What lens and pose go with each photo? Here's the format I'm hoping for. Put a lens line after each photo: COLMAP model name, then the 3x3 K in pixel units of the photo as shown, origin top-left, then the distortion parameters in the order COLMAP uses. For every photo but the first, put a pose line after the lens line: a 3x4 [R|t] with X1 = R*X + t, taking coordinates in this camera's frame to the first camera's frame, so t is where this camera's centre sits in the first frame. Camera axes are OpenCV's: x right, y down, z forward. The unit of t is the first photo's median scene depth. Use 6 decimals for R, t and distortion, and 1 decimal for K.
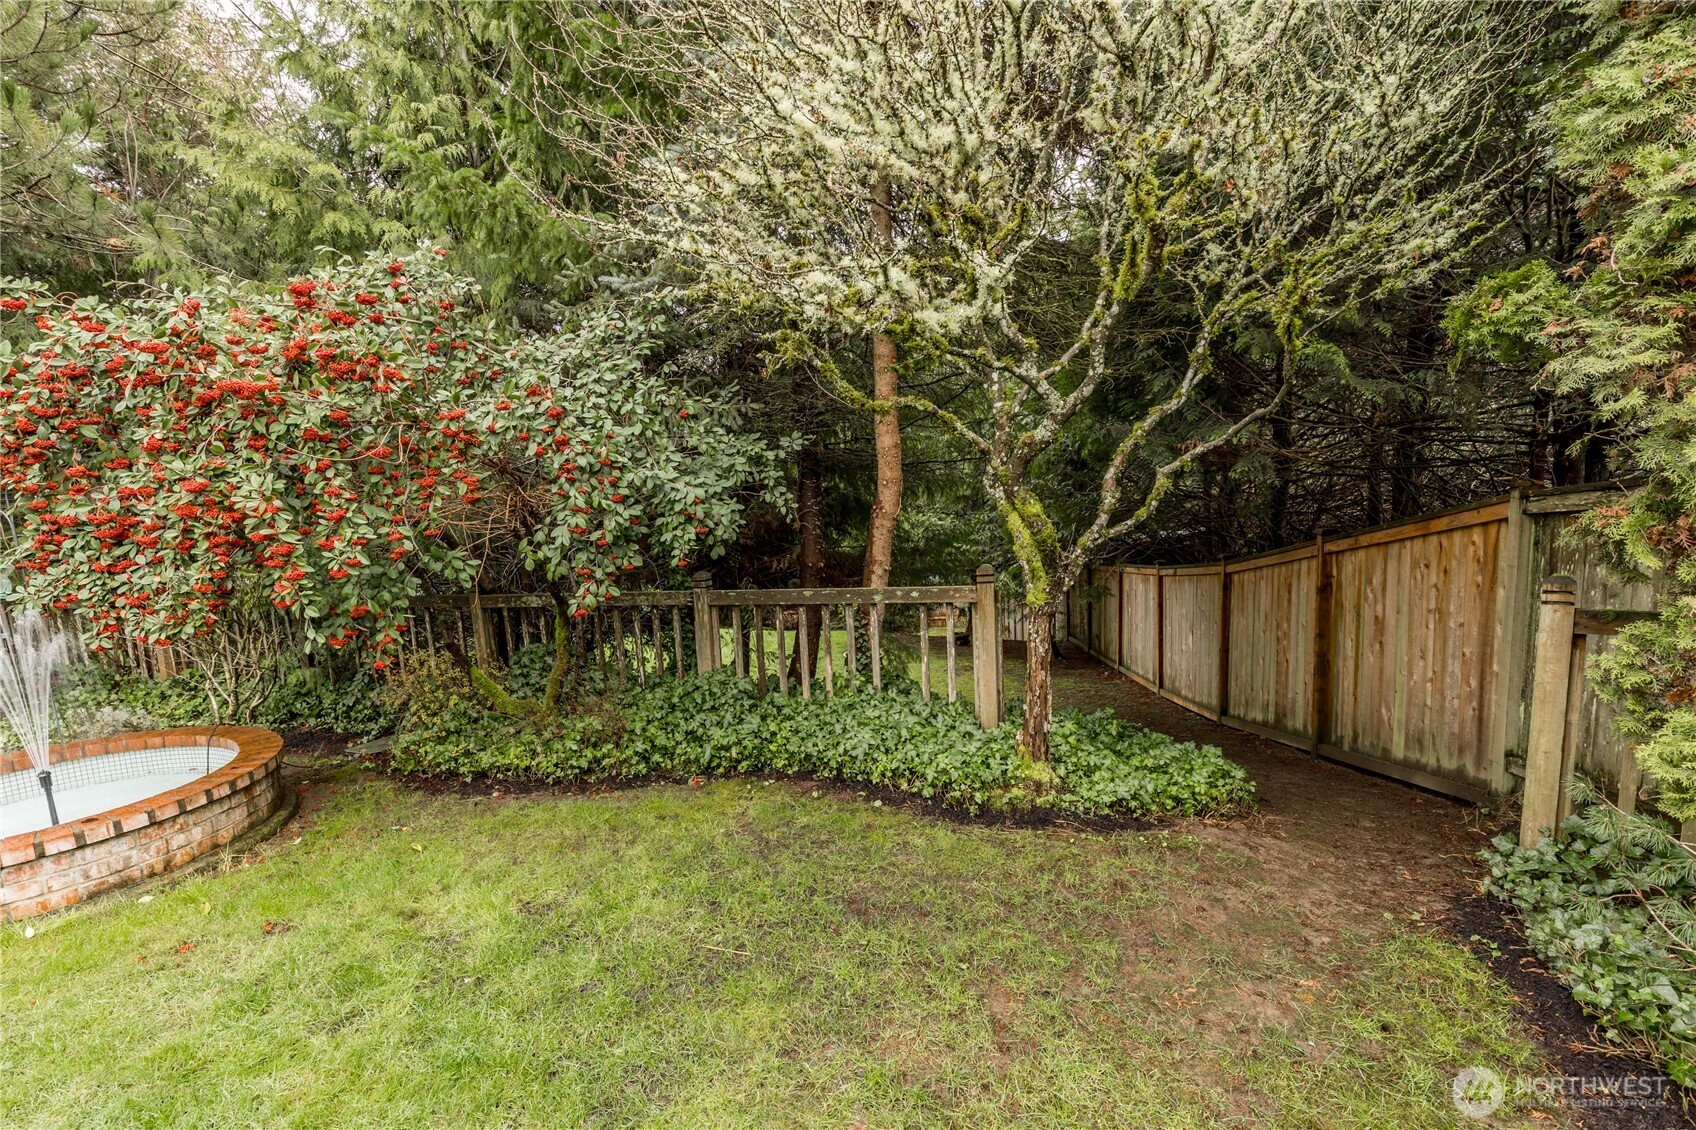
lens RADIAL K [[758.7, 0, 845.7], [0, 758.7, 542.3], [0, 0, 1]] dist [0.000155, 0.000080]
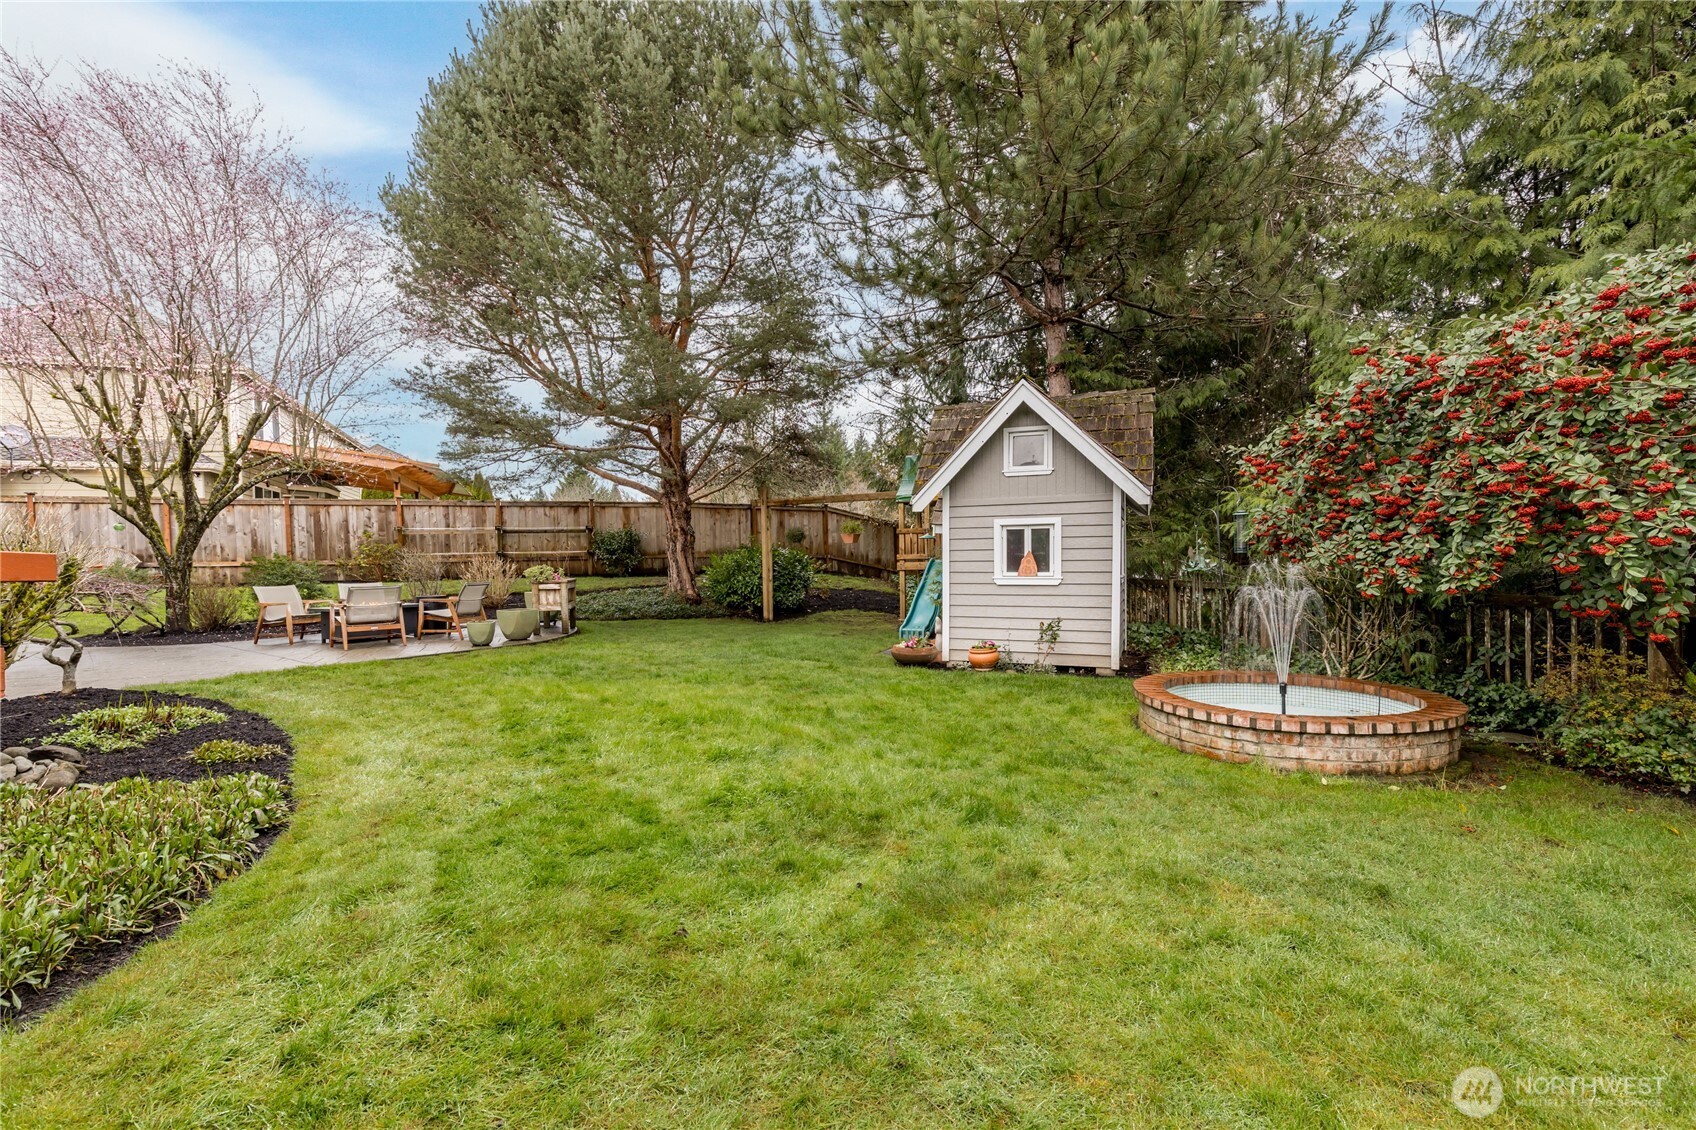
lens RADIAL K [[758.7, 0, 845.7], [0, 758.7, 542.3], [0, 0, 1]] dist [0.000155, 0.000080]
pose [[0.456412, 0.037917, -0.888960, -0.200567], [-0.073408, 0.997290, 0.004848, 0.107560], [0.886735, 0.063044, 0.457959, -0.474574]]
